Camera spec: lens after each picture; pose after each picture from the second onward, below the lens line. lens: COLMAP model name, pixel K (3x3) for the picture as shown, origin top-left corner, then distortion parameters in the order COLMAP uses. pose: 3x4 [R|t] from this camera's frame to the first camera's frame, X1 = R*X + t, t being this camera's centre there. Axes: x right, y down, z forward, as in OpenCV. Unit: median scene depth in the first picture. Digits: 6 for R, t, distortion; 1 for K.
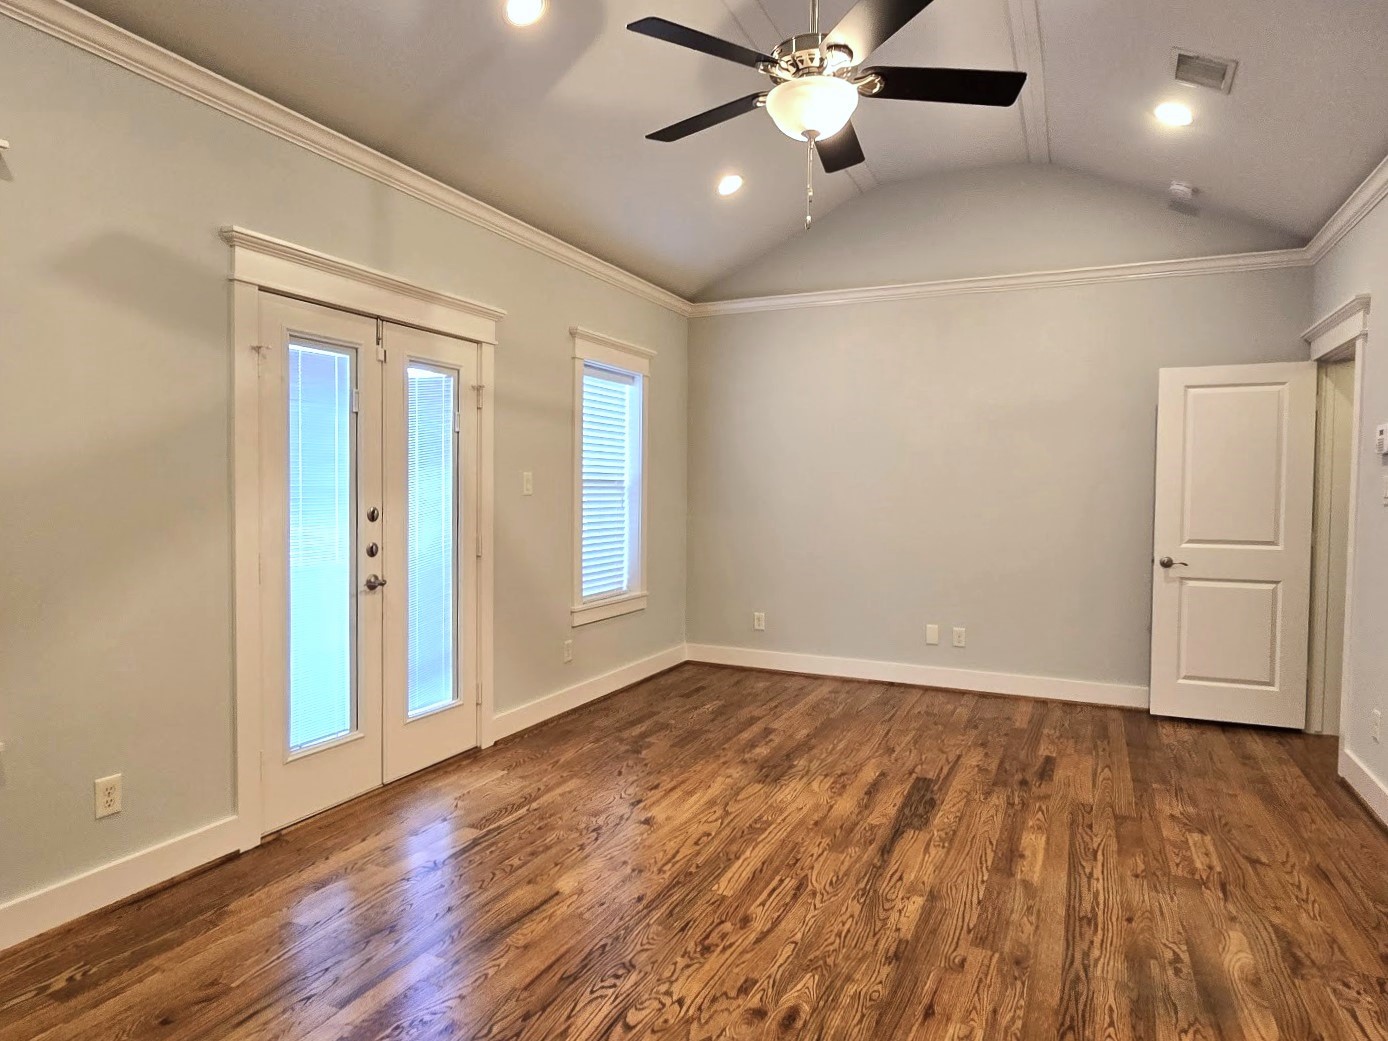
lens RADIAL K [[948.7, 0, 701.3], [0, 948.7, 521.7], [0, 0, 1]] dist [0.003745, 0.003367]
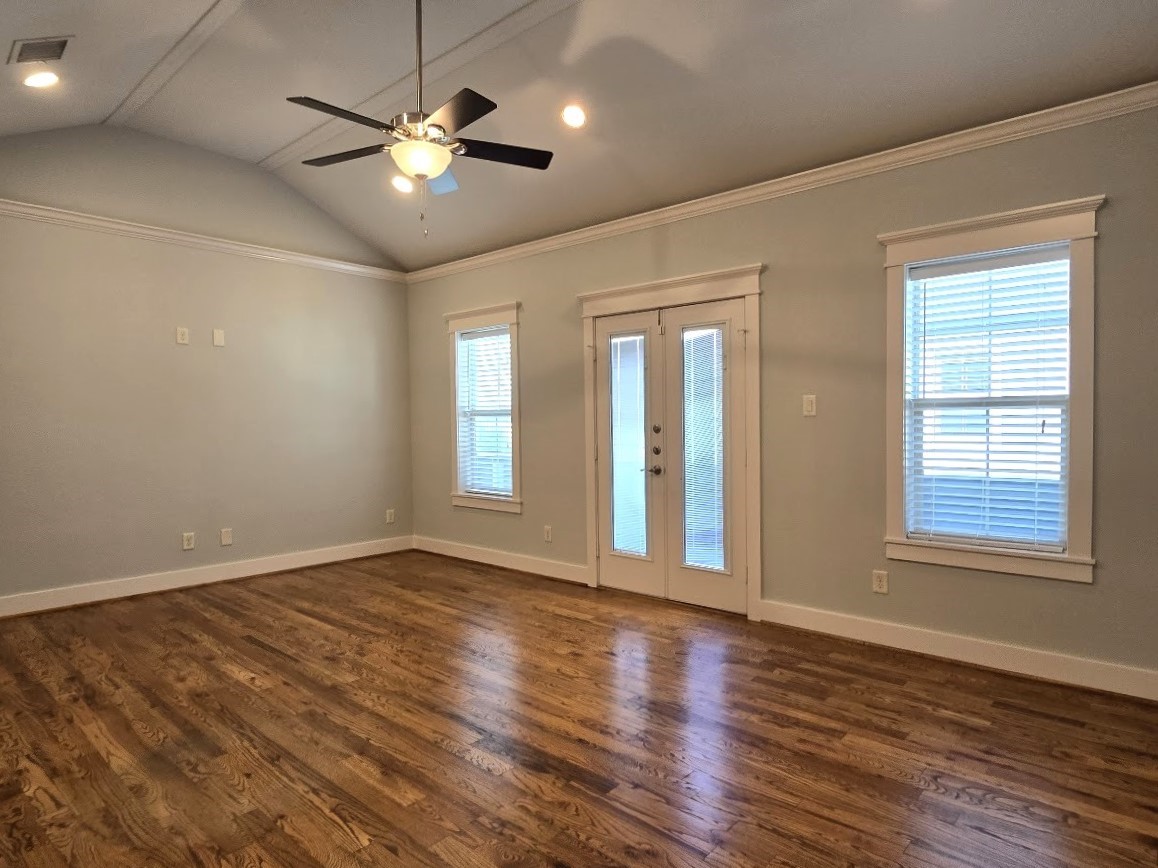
lens RADIAL K [[791.5, 0, 585.1], [0, 791.5, 435.0], [0, 0, 1]] dist [0.003745, 0.003367]
pose [[-0.408715, 0.009288, -0.912615, 0.958594], [-0.031216, 0.999221, 0.024150, -0.025805], [0.912128, 0.038359, -0.408106, 1.448506]]
